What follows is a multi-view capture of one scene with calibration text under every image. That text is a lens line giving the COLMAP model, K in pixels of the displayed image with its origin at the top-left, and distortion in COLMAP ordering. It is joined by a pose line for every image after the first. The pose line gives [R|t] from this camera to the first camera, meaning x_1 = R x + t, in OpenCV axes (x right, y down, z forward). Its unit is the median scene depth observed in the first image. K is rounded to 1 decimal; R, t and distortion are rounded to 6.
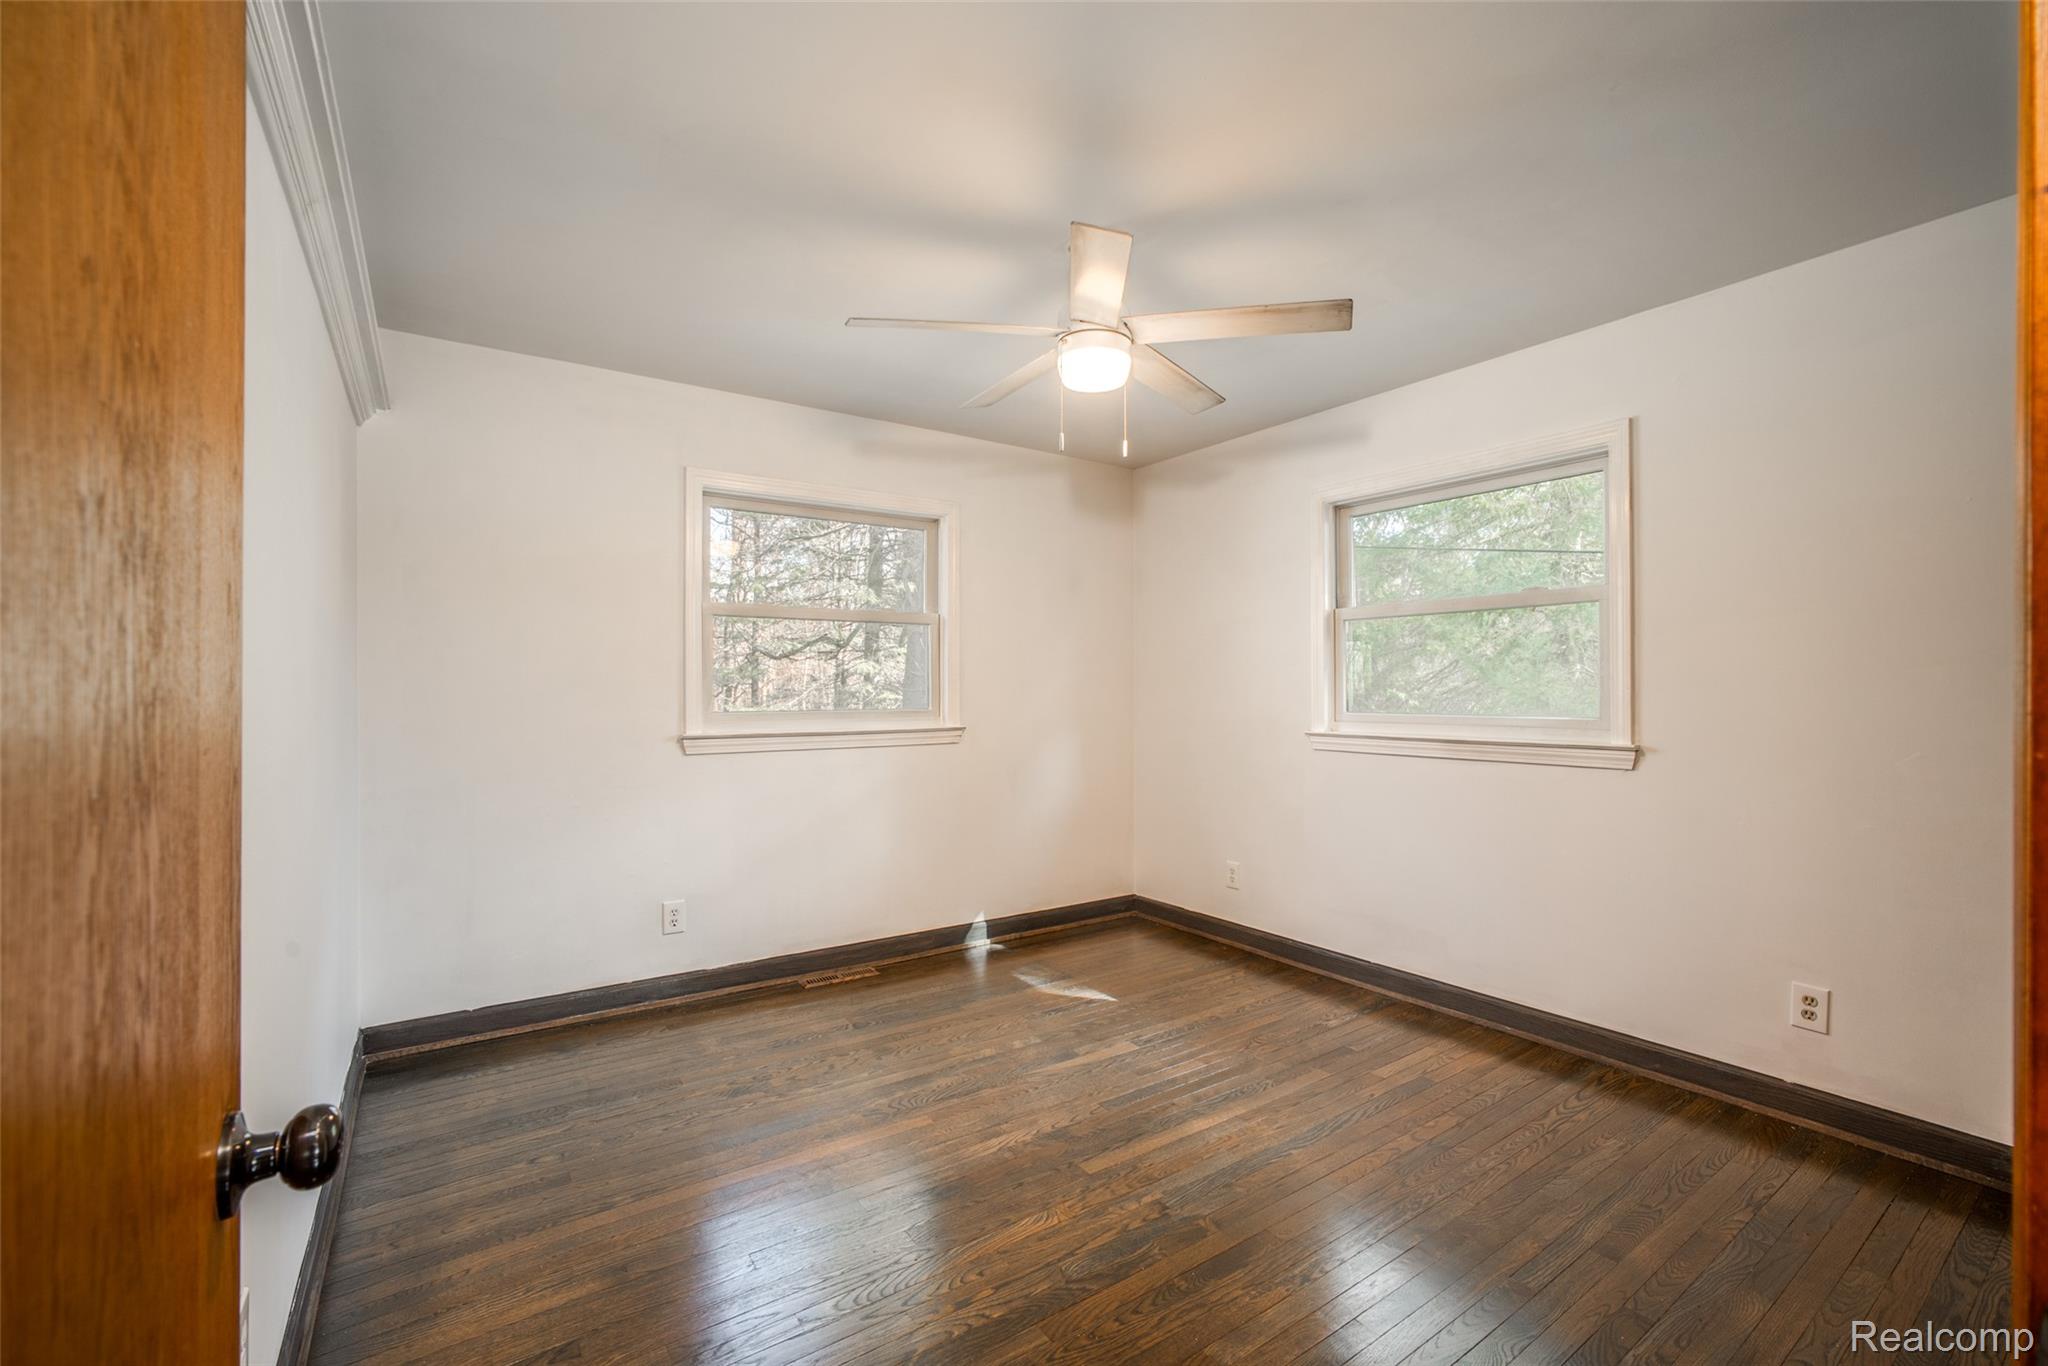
lens RADIAL K [[859.8, 0, 1031.7], [0, 859.8, 692.4], [0, 0, 1]] dist [-0.031693, 0.013708]
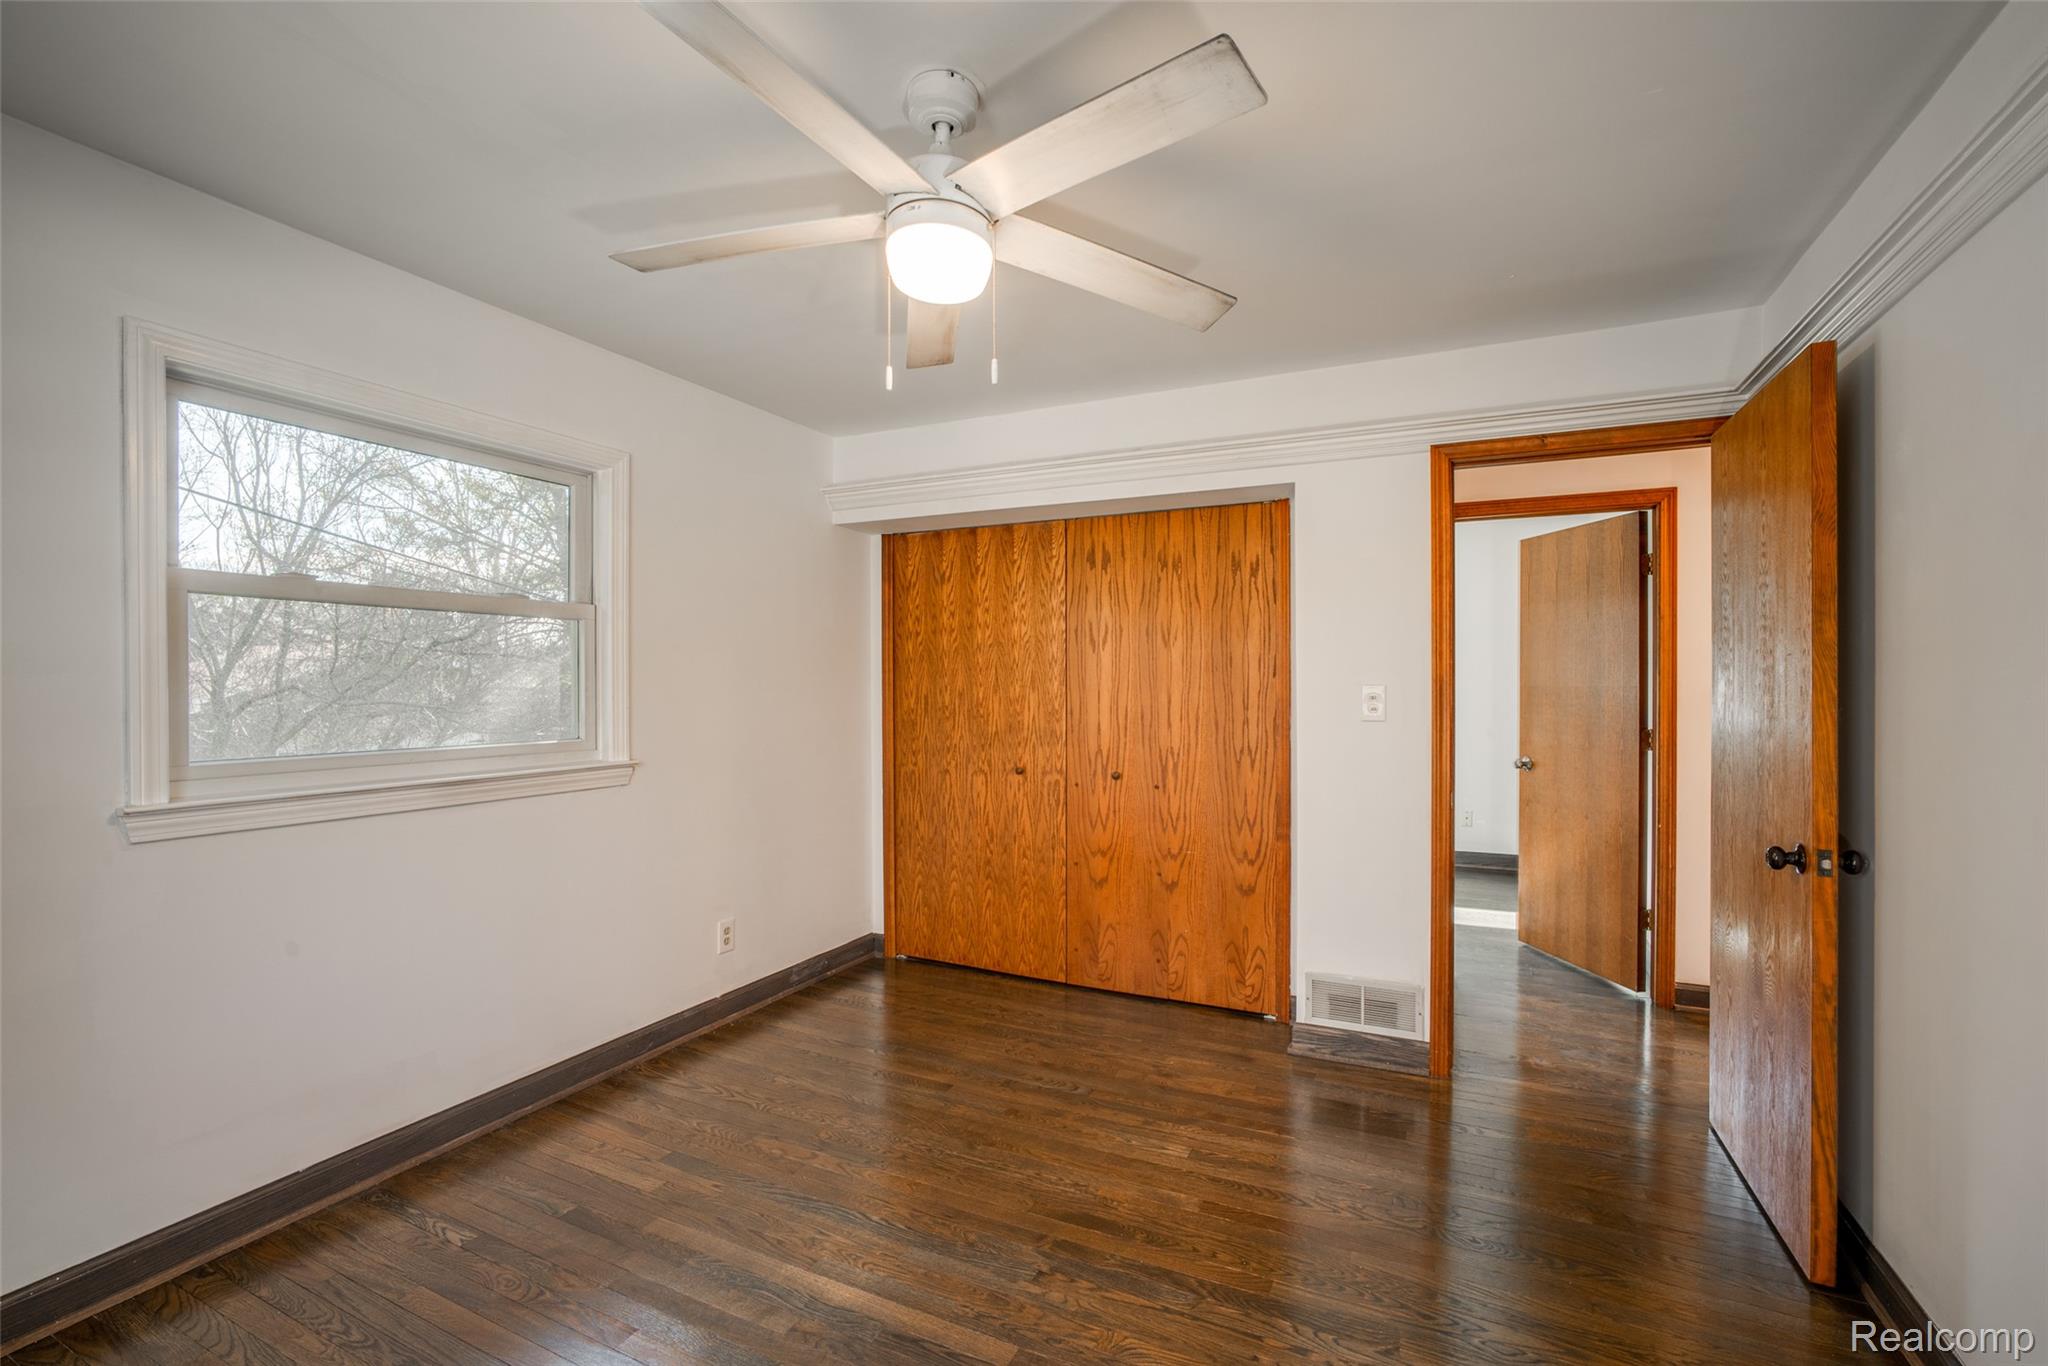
lens RADIAL K [[859.8, 0, 1031.7], [0, 859.8, 692.4], [0, 0, 1]] dist [-0.031693, 0.013708]
pose [[-0.501825, 0.000675, 0.864969, -0.534795], [-0.000065, 1.000000, -0.000818, -0.028332], [-0.864969, -0.000467, -0.501824, 1.218409]]
